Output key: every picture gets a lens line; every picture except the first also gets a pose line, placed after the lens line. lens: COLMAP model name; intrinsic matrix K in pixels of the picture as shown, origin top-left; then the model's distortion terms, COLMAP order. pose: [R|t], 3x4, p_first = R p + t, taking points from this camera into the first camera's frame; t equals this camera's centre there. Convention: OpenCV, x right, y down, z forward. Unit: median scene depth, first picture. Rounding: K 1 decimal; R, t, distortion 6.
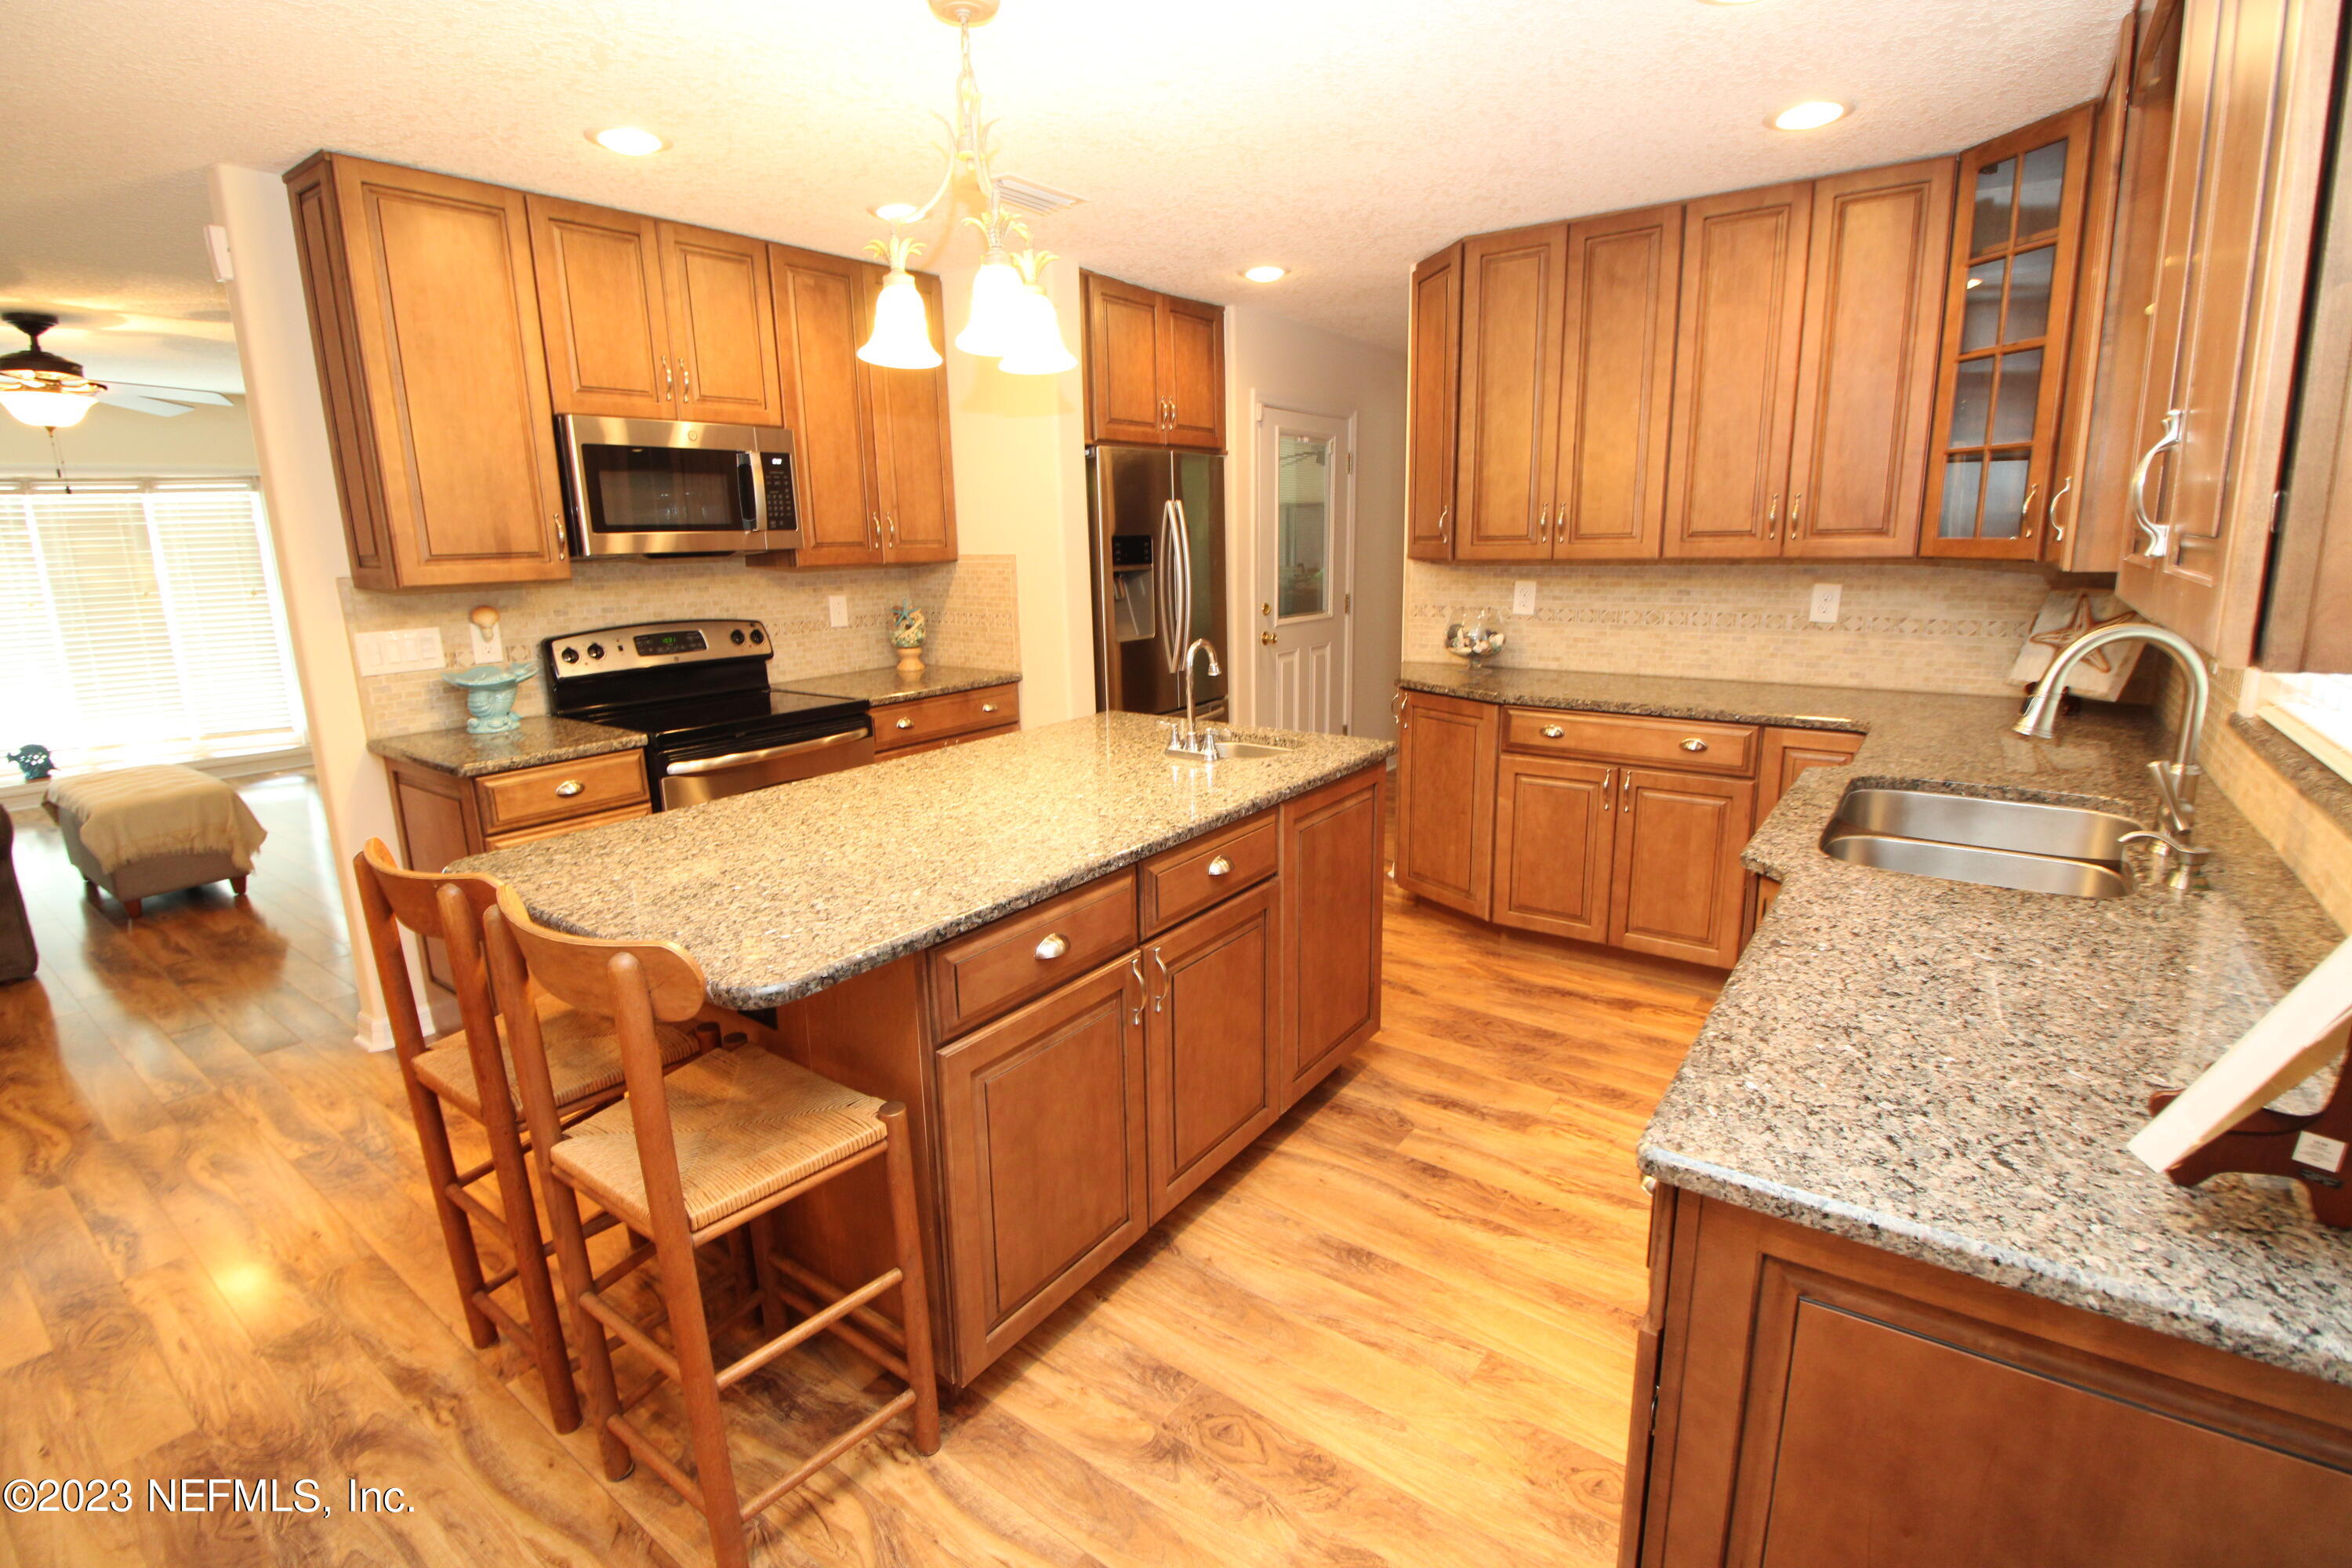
lens RADIAL K [[1089.4, 0, 1173.7], [0, 1089.4, 775.0], [0, 0, 1]] dist [-0.000202, -0.013114]
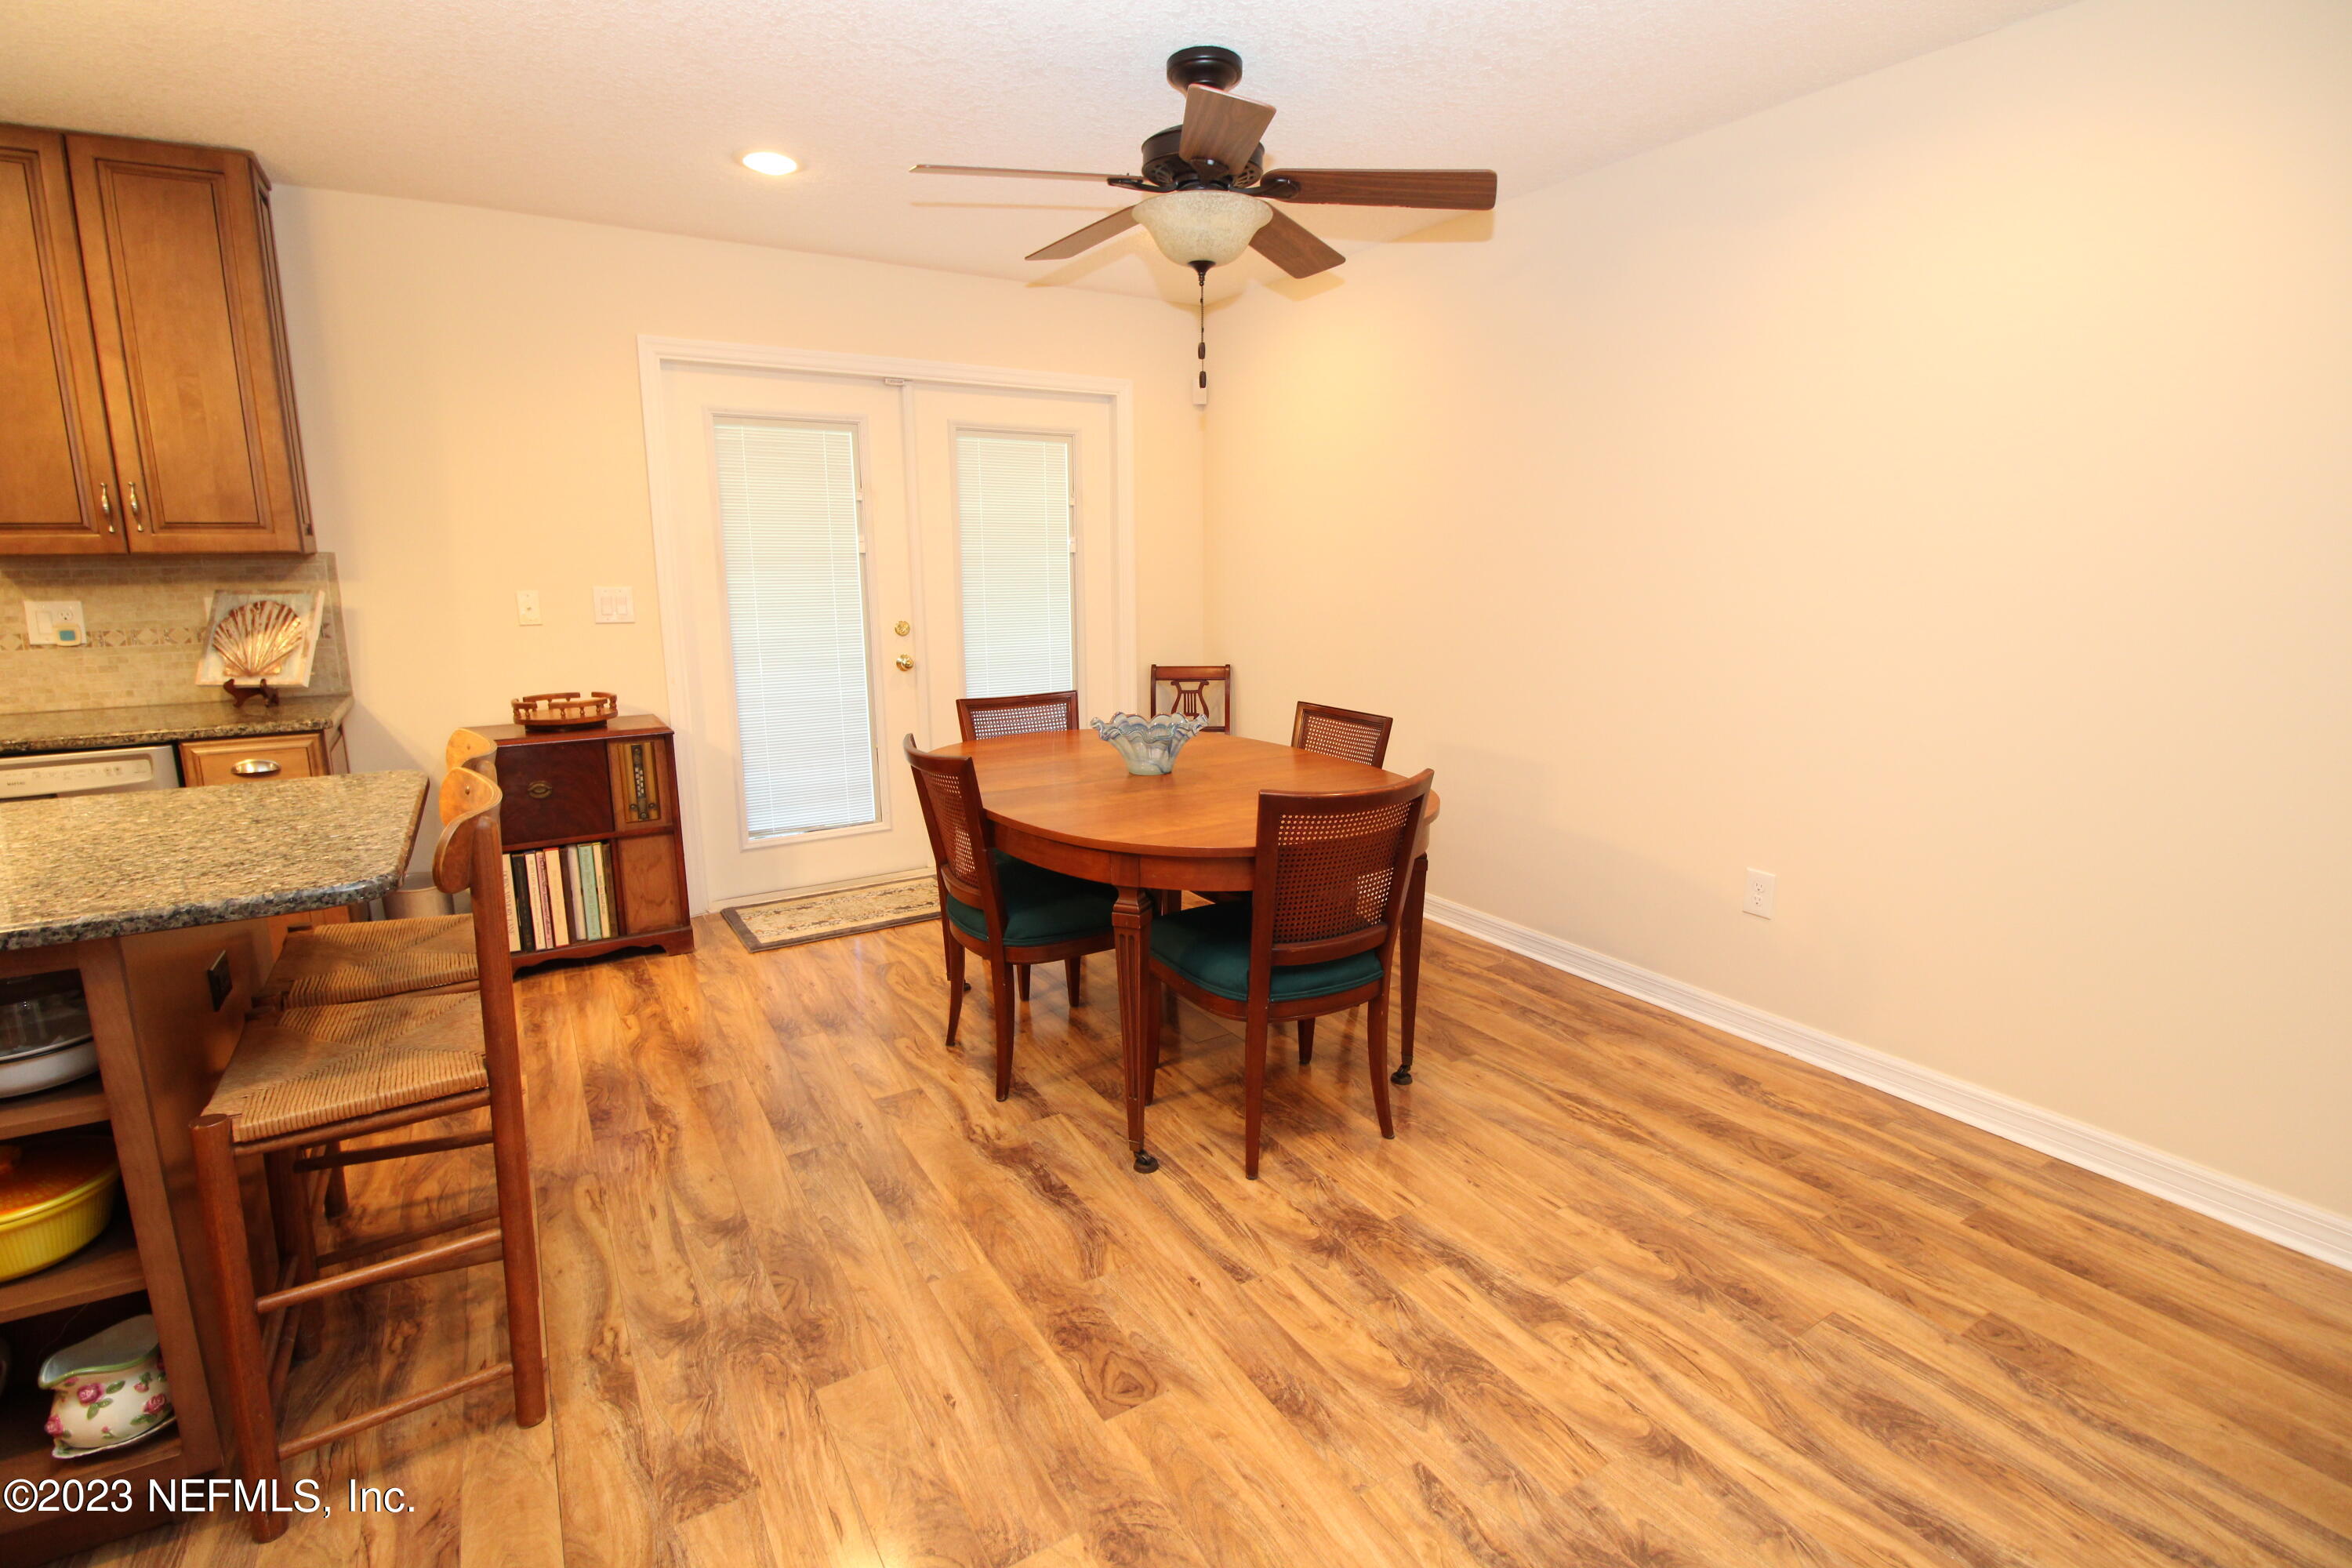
lens RADIAL K [[1089.4, 0, 1175.9], [0, 1089.4, 767.8], [0, 0, 1]] dist [-0.000202, -0.013114]
pose [[-0.930027, -0.044904, 0.364737, -0.828907], [0.102771, 0.921126, 0.375454, -0.122720], [-0.352828, 0.386667, -0.852057, 0.805406]]
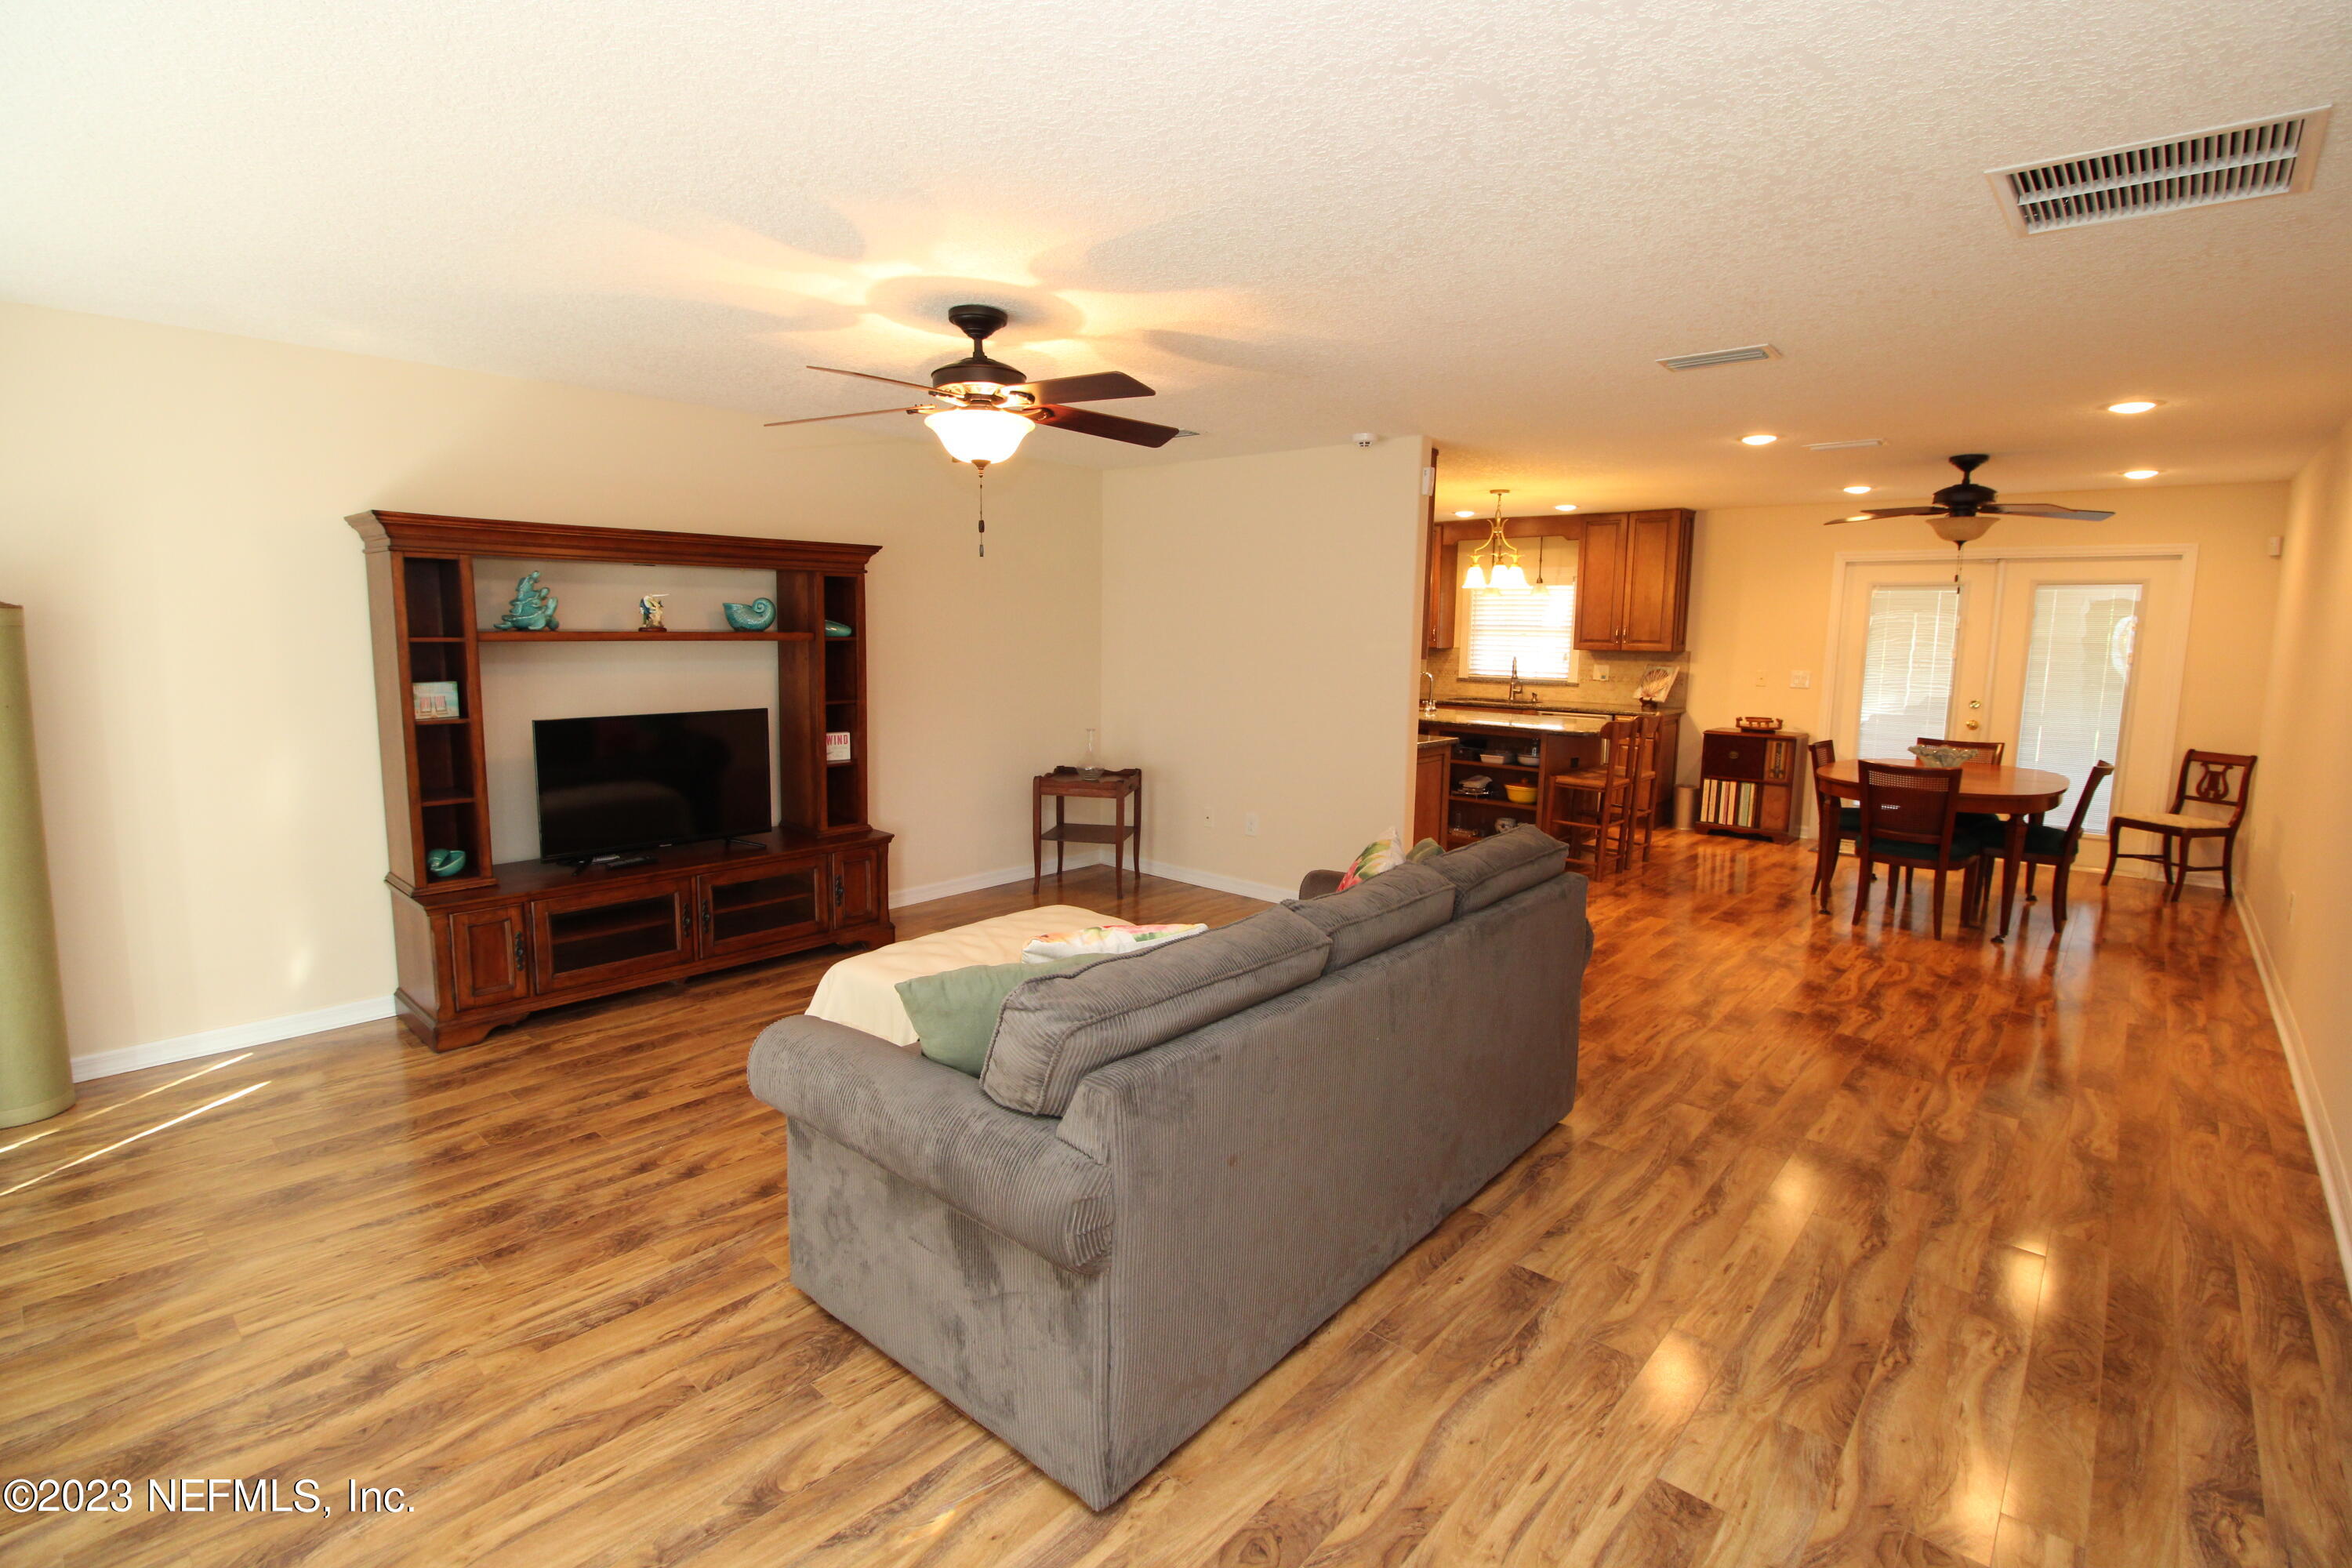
lens RADIAL K [[1089.4, 0, 1169.8], [0, 1089.4, 778.4], [0, 0, 1]] dist [-0.000202, -0.013114]
pose [[0.091174, -0.118258, 0.988788, -2.368027], [0.203291, 0.974225, 0.097771, -0.215196], [-0.974864, 0.192098, 0.112865, 1.096191]]
